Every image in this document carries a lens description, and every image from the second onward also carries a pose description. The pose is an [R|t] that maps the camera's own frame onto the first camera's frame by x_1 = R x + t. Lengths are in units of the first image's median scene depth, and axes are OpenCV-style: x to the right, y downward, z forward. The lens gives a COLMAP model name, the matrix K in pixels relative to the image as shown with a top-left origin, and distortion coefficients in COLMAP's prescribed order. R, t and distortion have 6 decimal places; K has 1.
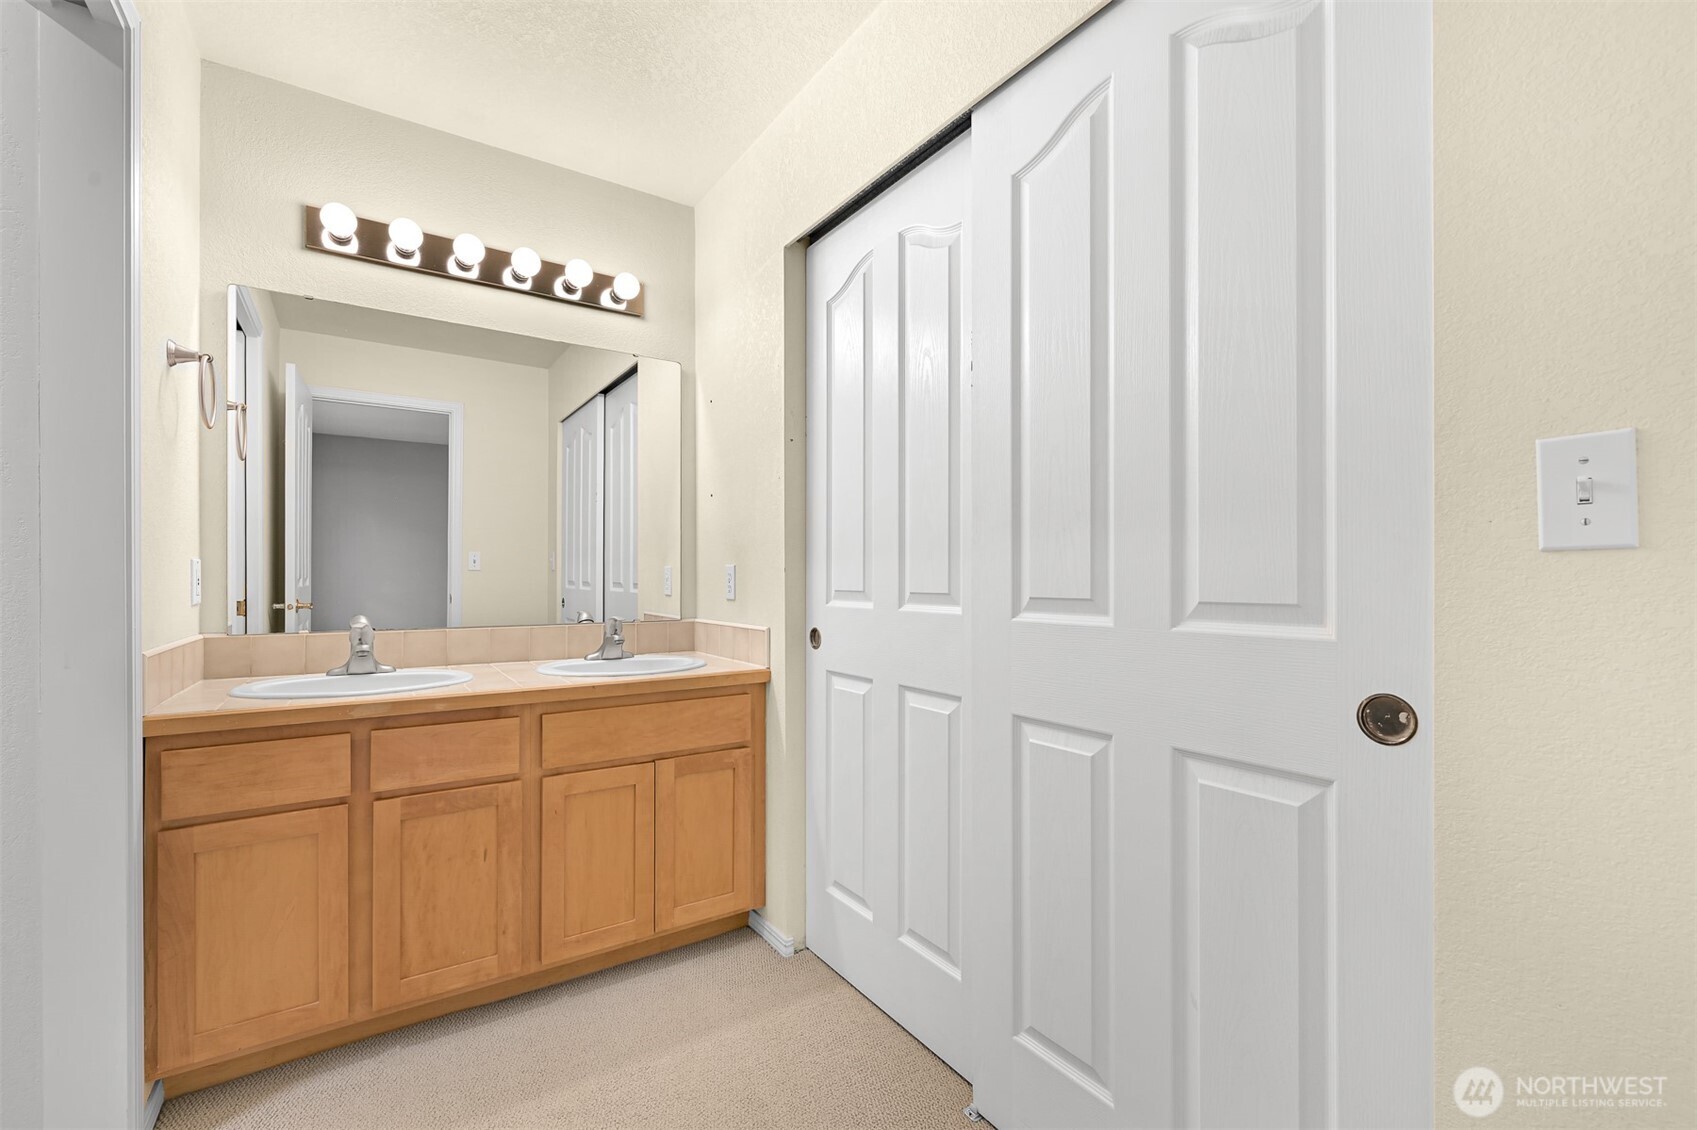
lens RADIAL K [[718.5, 0, 847.8], [0, 718.5, 570.4], [0, 0, 1]] dist [-0.004757, -0.000067]
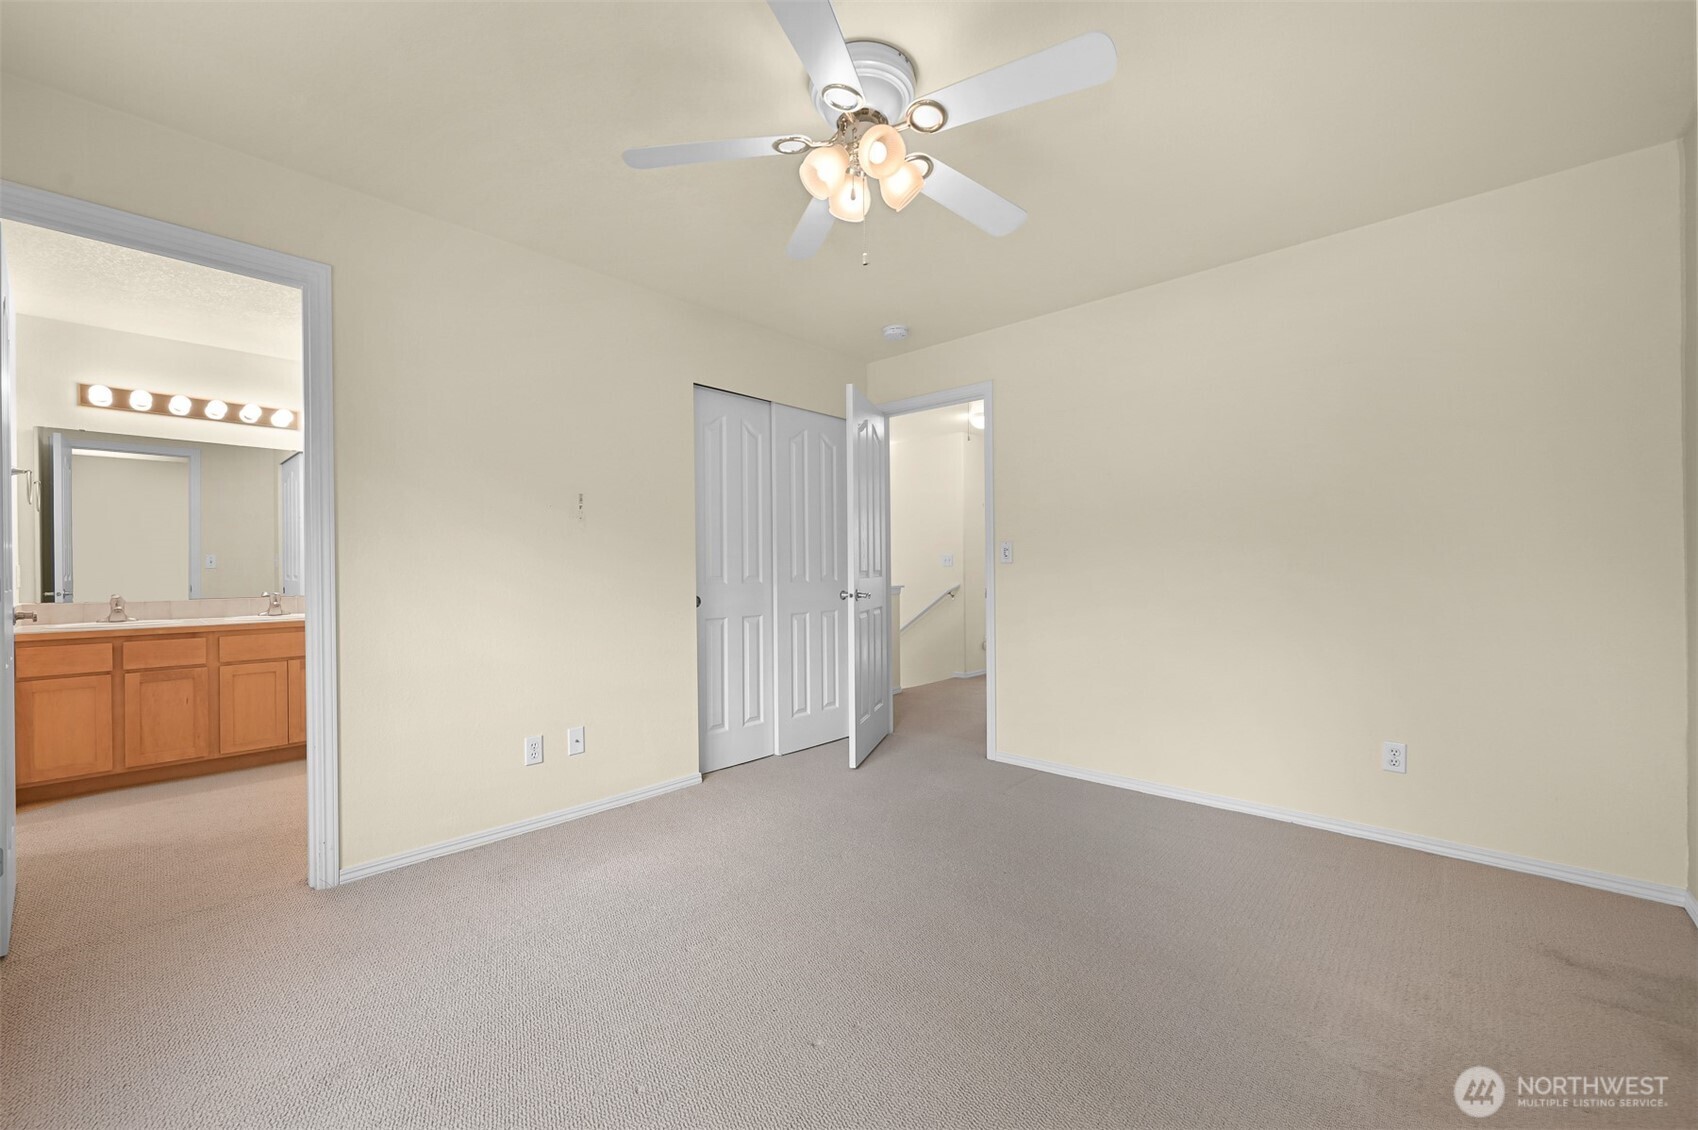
lens RADIAL K [[685.5, 0, 849.5], [0, 685.5, 566.3], [0, 0, 1]] dist [-0.009066, 0.000170]
pose [[0.973373, -0.007603, 0.229099, 1.001551], [0.006472, 0.999963, 0.005689, -0.008872], [-0.229134, -0.004055, 0.973386, -1.494842]]
